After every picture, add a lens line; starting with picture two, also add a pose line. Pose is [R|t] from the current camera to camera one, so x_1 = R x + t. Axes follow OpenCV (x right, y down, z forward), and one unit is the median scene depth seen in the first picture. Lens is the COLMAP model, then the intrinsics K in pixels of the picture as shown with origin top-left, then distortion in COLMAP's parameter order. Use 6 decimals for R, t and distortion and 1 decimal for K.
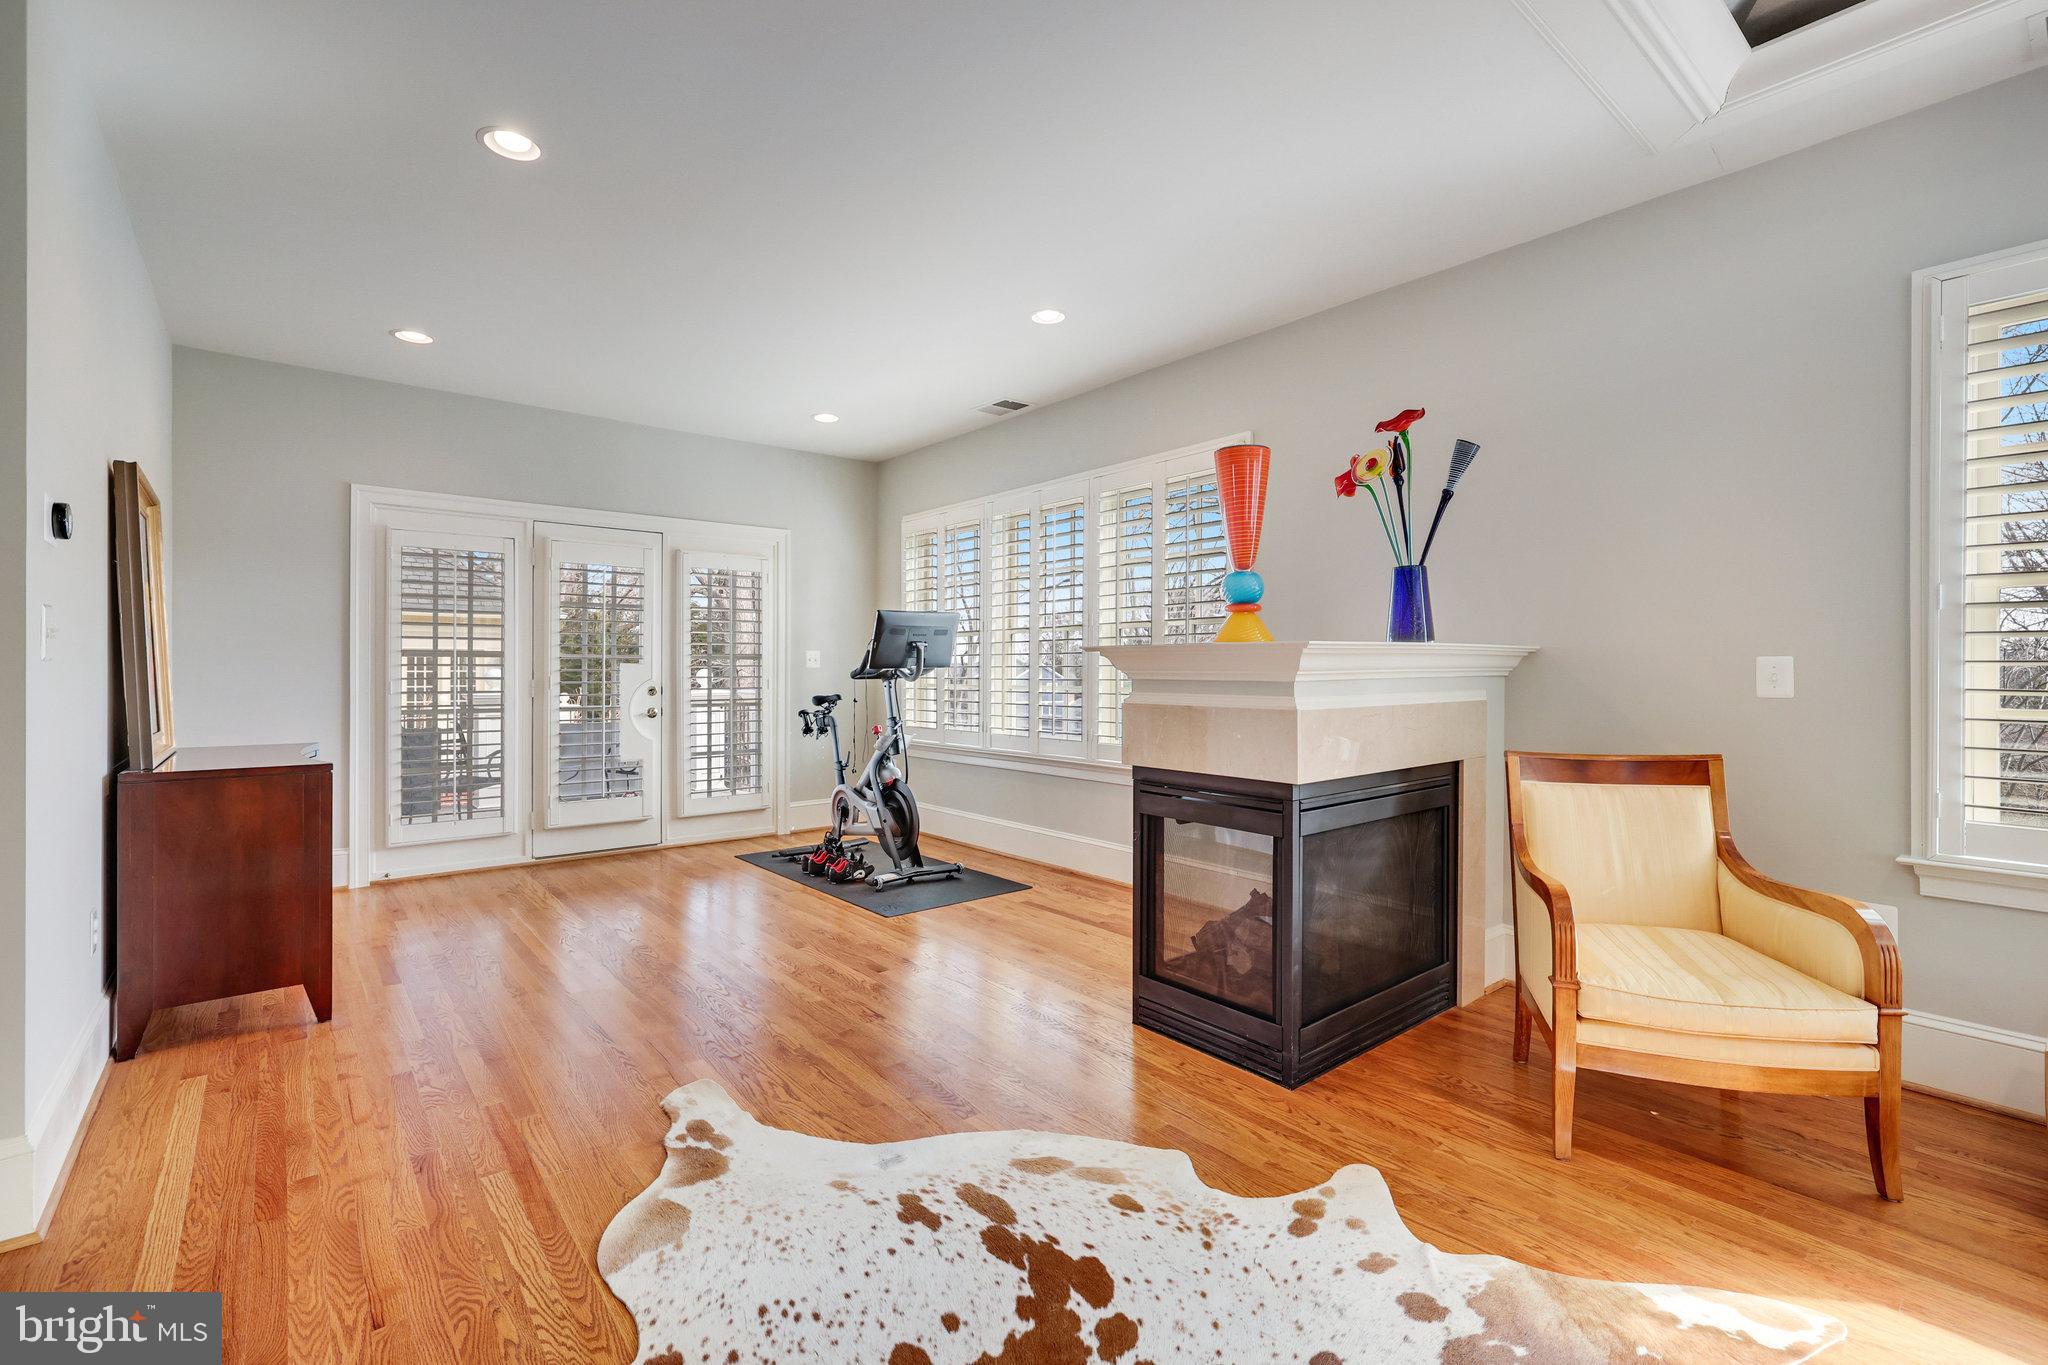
lens RADIAL K [[860.5, 0, 1018.2], [0, 860.5, 676.1], [0, 0, 1]] dist [-0.000873, 0.000045]
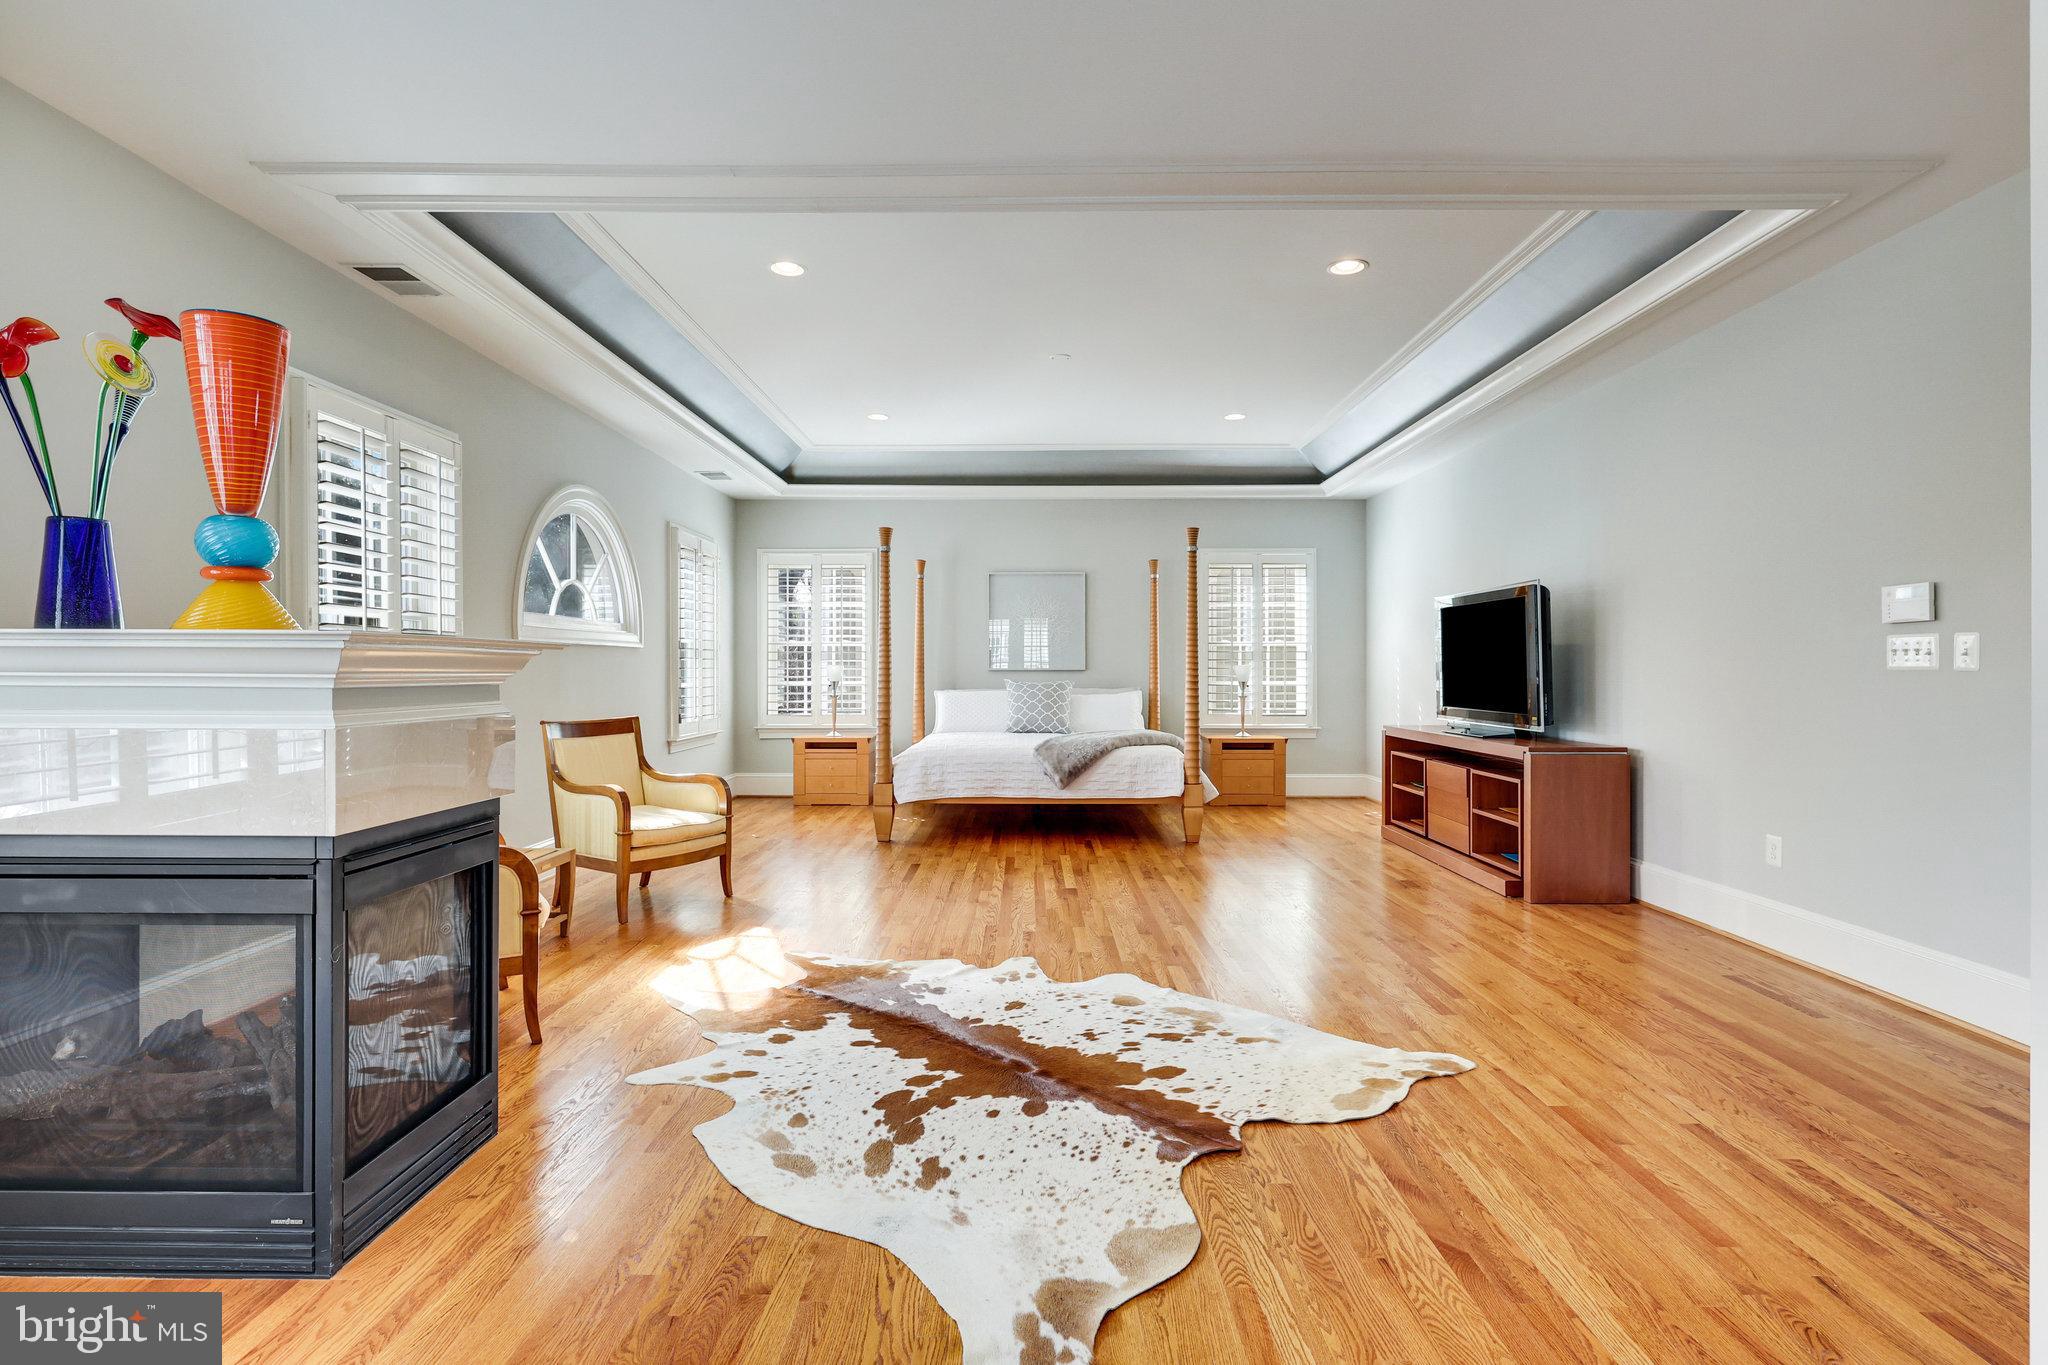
lens RADIAL K [[860.5, 0, 1018.2], [0, 860.5, 676.1], [0, 0, 1]] dist [-0.000873, 0.000045]
pose [[-0.730498, -0.006513, 0.682884, -0.493098], [0.007604, 0.999815, 0.017669, -0.008339], [-0.682873, 0.018100, -0.730313, 0.904938]]
